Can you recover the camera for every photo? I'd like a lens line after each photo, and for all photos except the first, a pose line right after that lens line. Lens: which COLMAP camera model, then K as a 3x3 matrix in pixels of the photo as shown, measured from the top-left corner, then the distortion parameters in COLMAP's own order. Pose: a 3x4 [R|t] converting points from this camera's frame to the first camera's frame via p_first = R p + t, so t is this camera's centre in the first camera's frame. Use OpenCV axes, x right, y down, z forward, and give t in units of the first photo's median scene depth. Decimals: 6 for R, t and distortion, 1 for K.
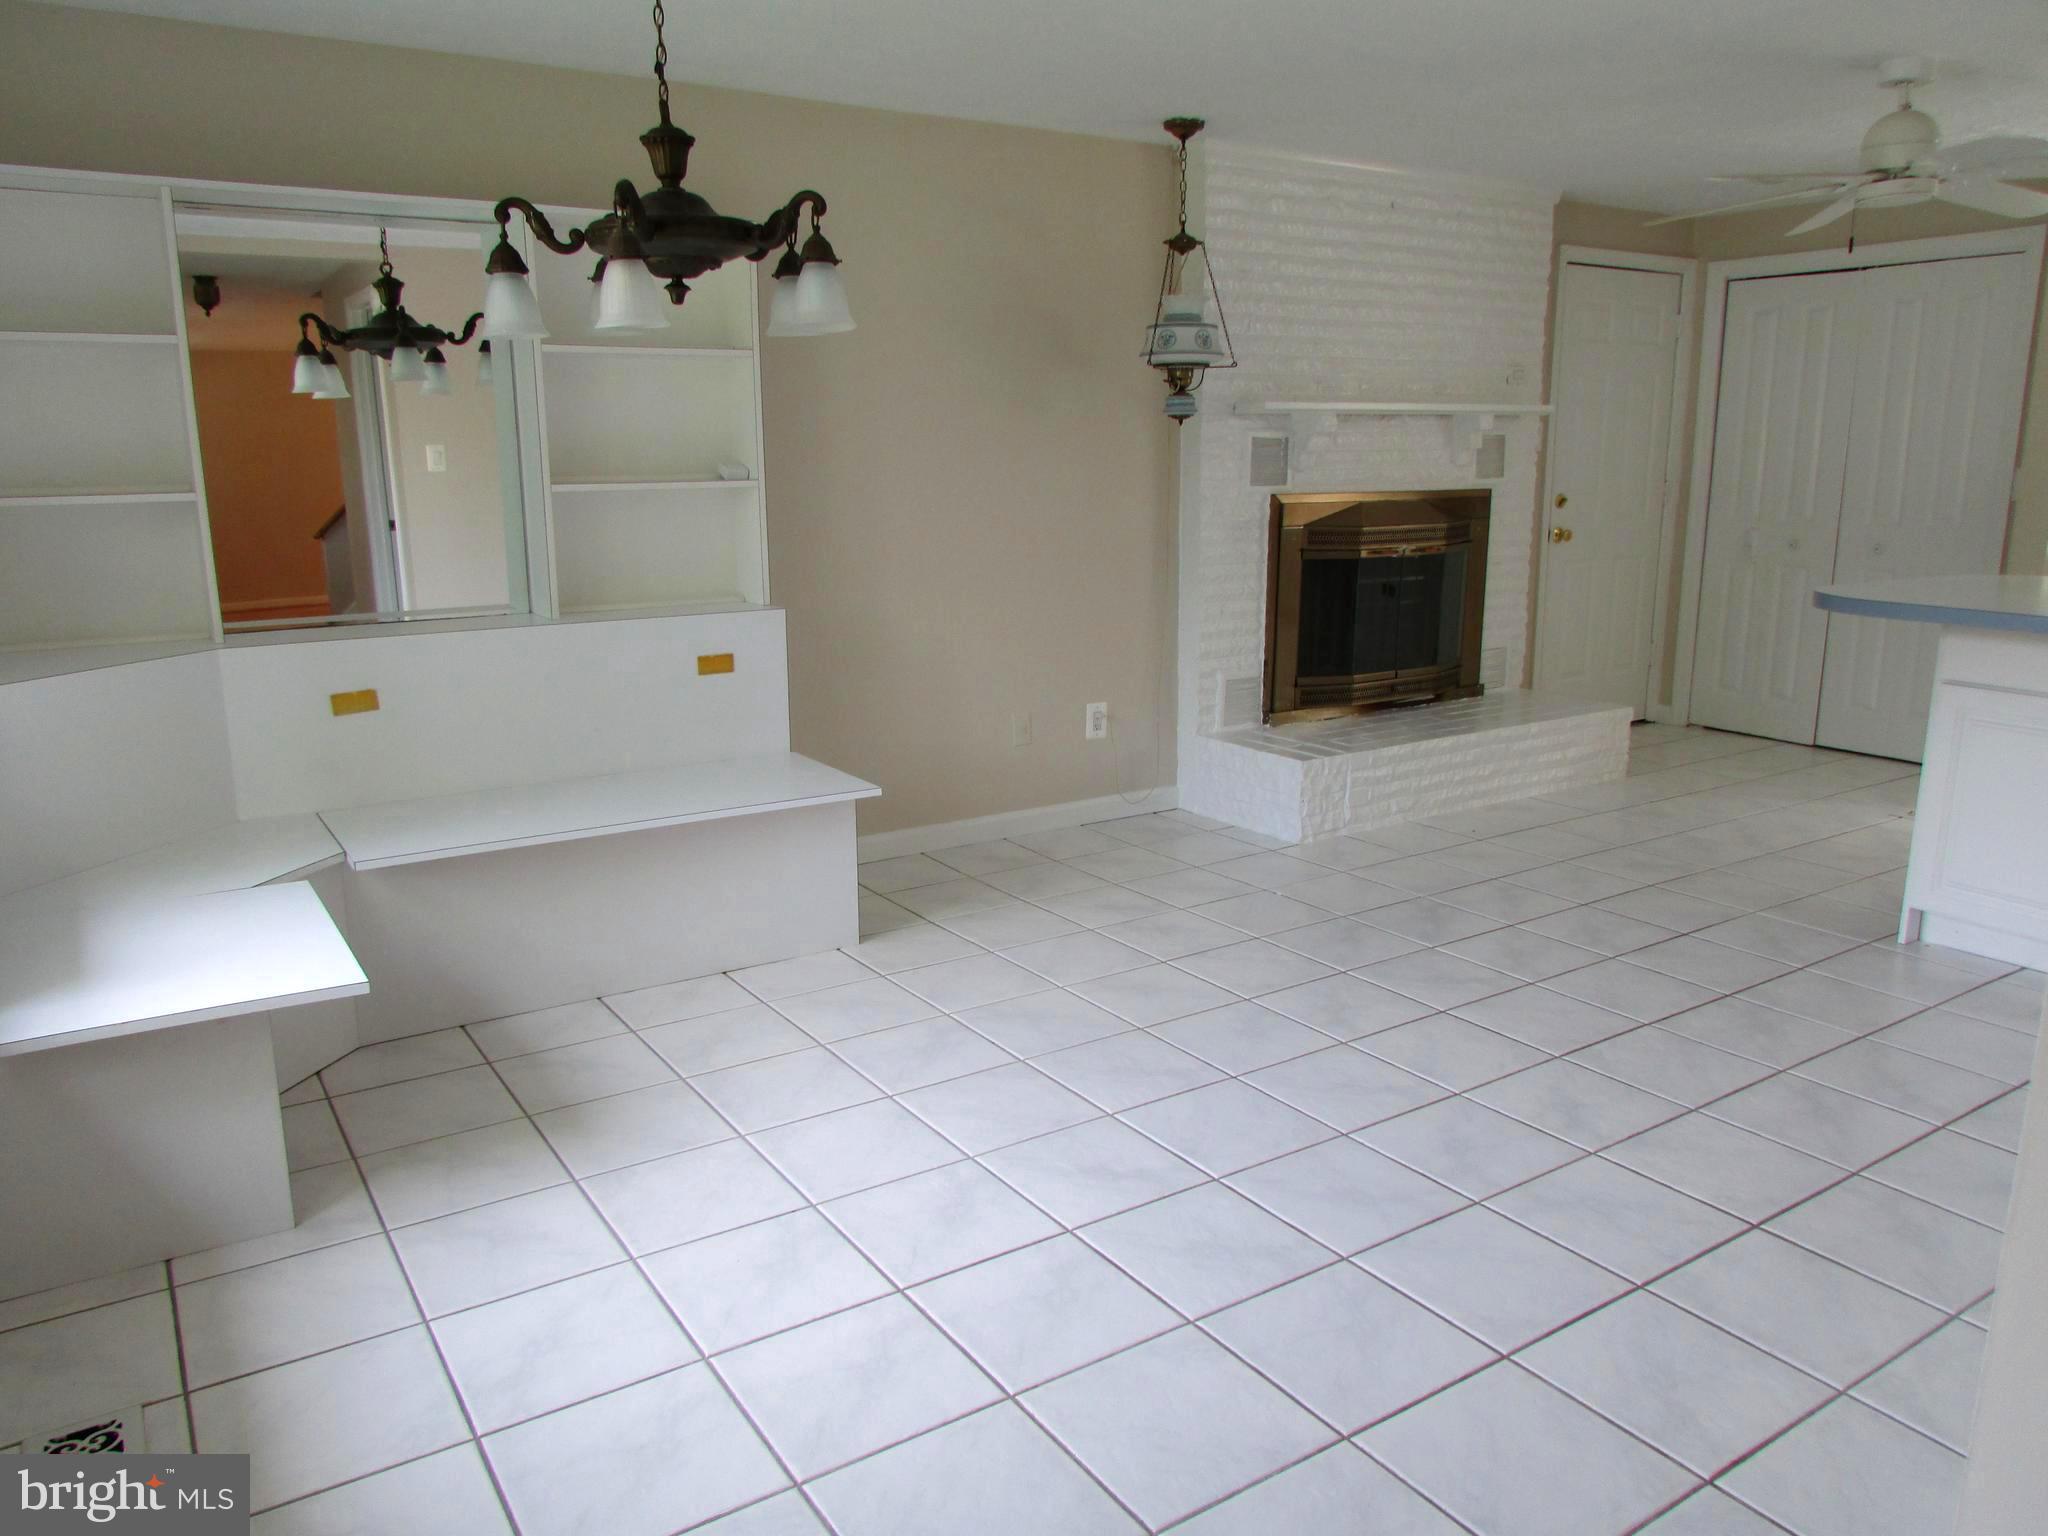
lens RADIAL K [[1485.2, 0, 1006.6], [0, 1485.2, 781.4], [0, 0, 1]] dist [-0.021762, 0.013308]
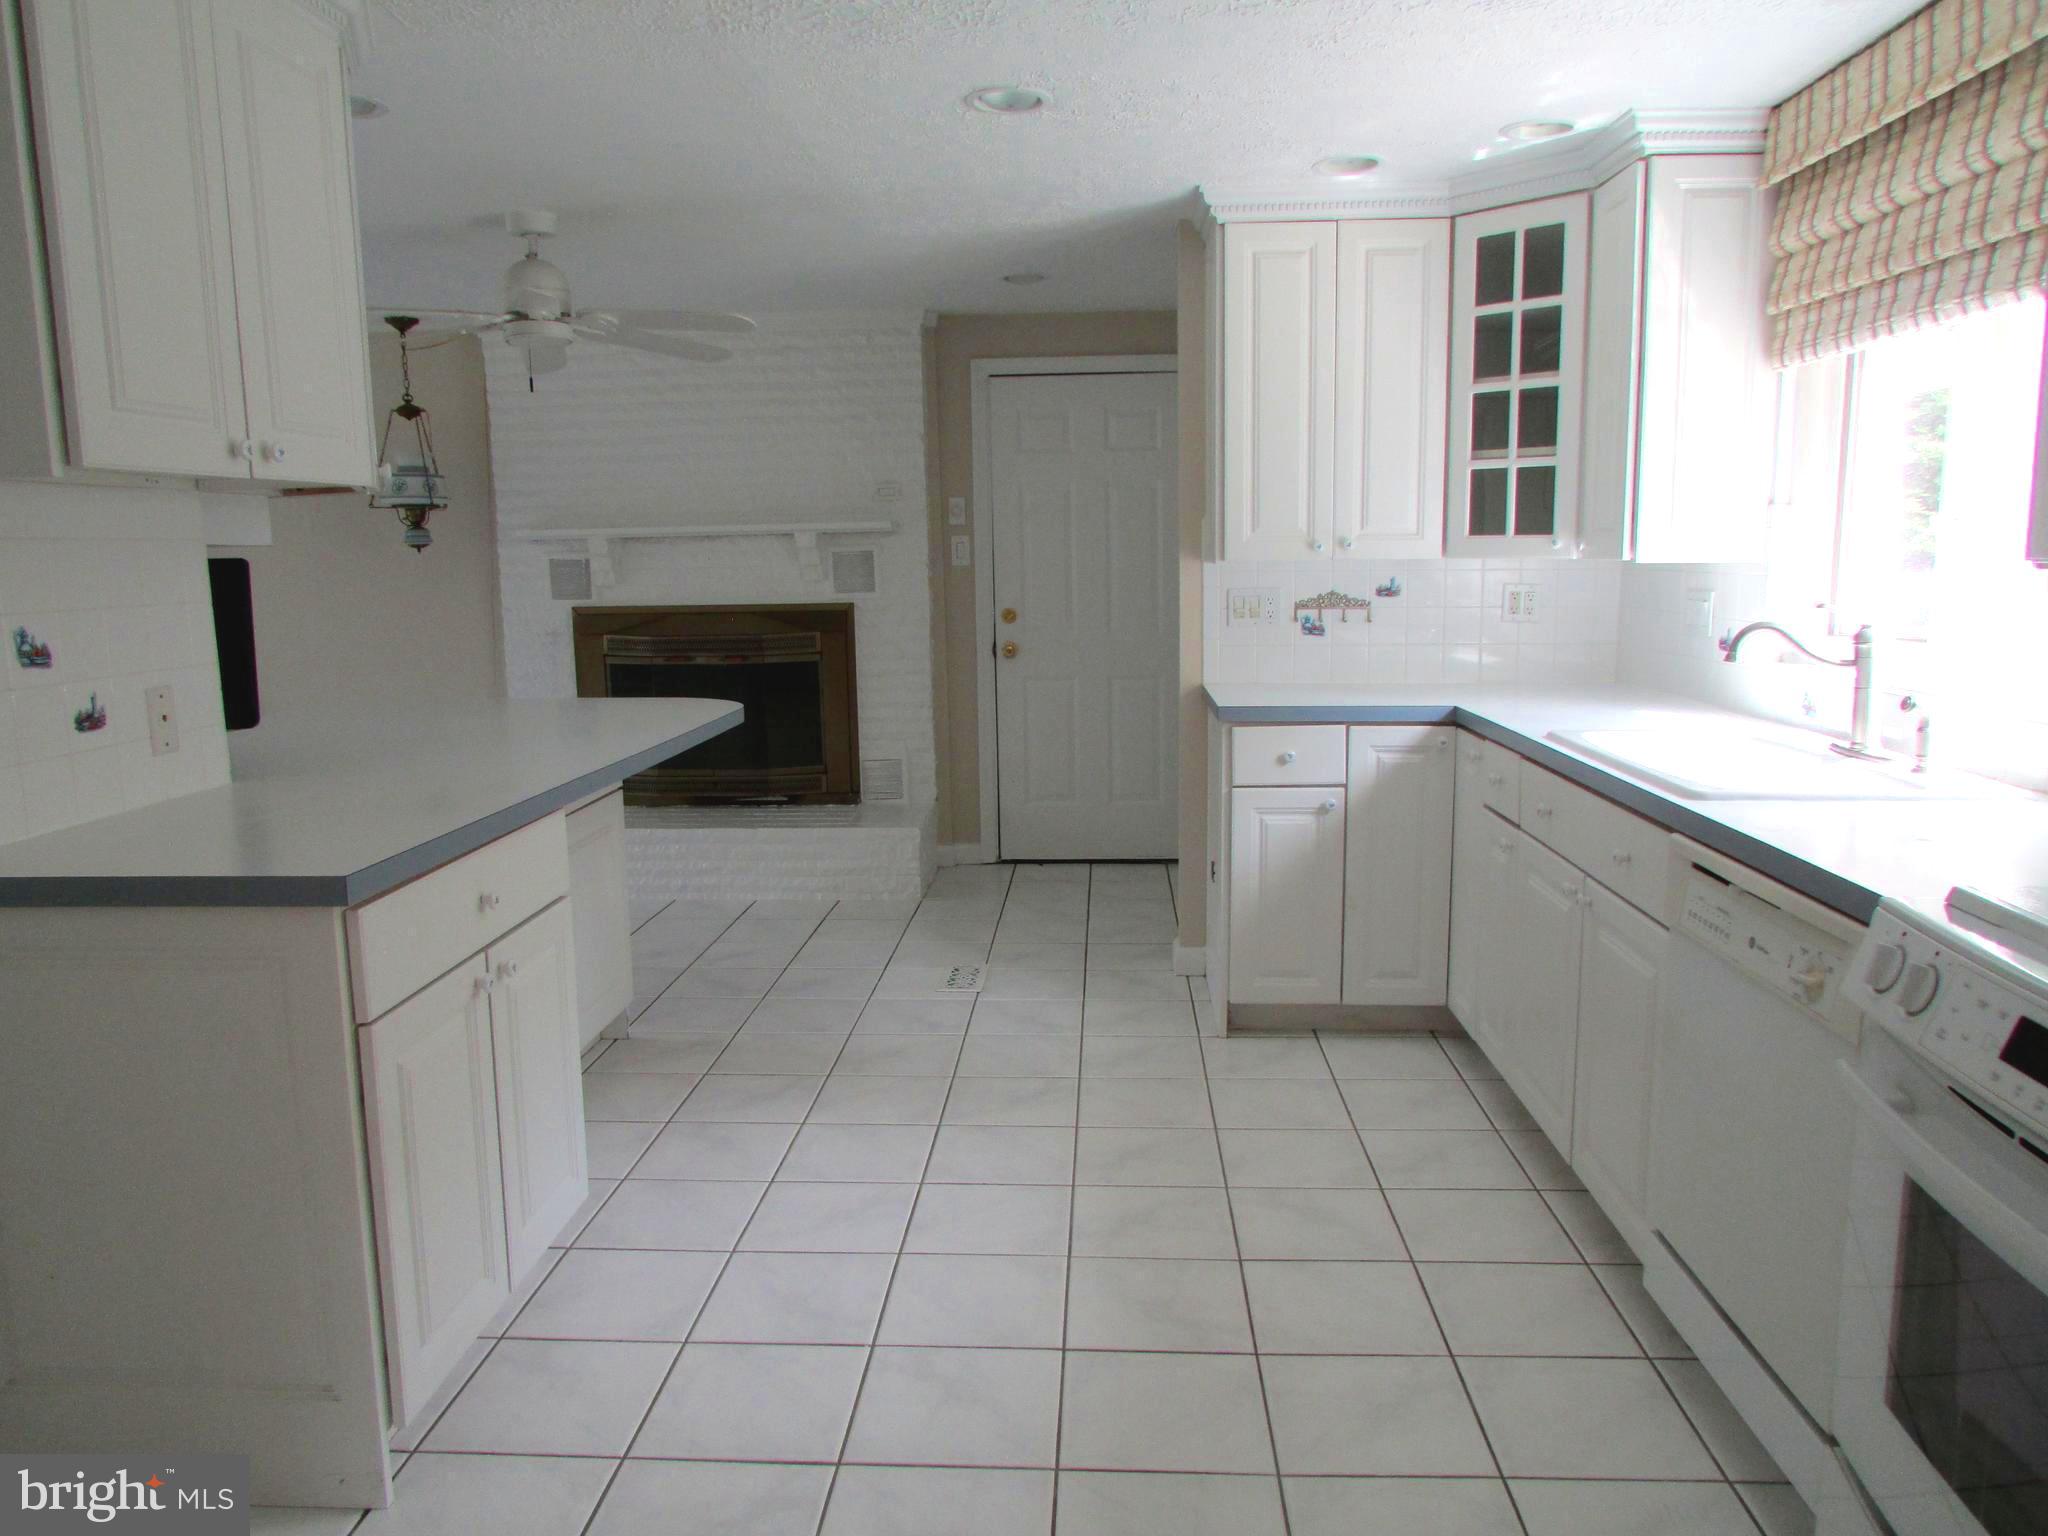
lens RADIAL K [[1485.2, 0, 1013.0], [0, 1485.2, 762.9], [0, 0, 1]] dist [-0.021762, 0.013308]
pose [[0.794289, 0.083778, -0.601736, 1.166342], [-0.120326, 0.992520, -0.020645, -0.088751], [0.595506, 0.088802, 0.798428, 0.283052]]
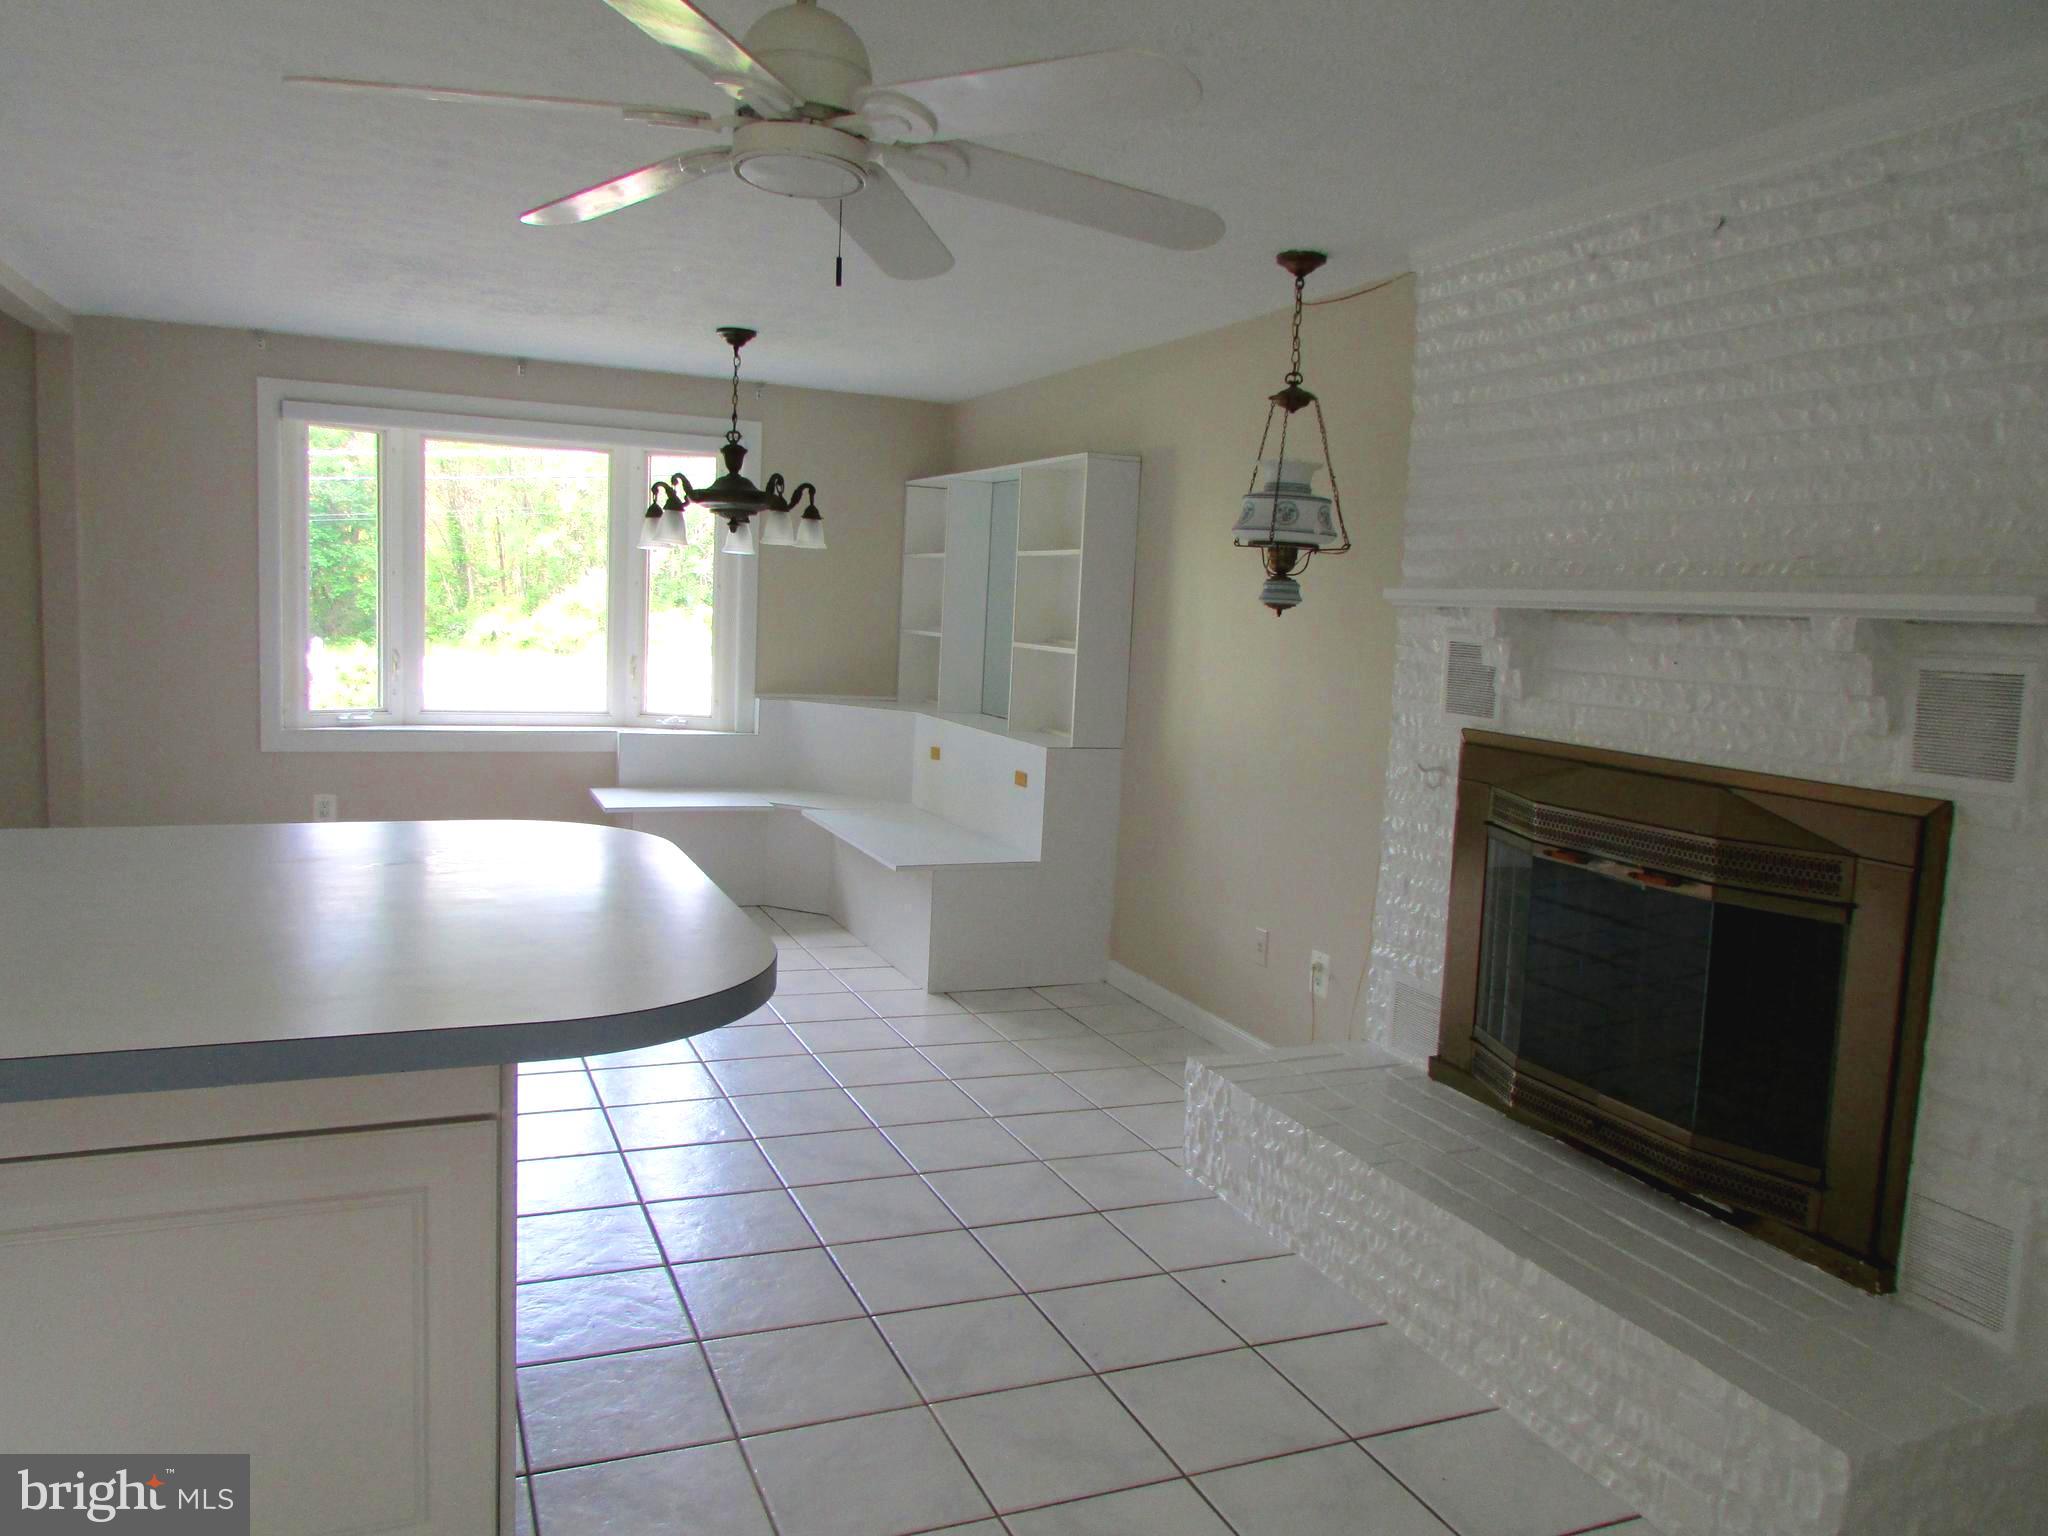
lens RADIAL K [[1485.2, 0, 1002.4], [0, 1485.2, 754.7], [0, 0, 1]] dist [-0.021762, 0.013308]
pose [[-0.192103, 0.102991, -0.975956, 0.858112], [-0.254601, 0.955198, 0.150914, -0.228387], [0.947774, 0.277470, -0.157274, 0.910301]]
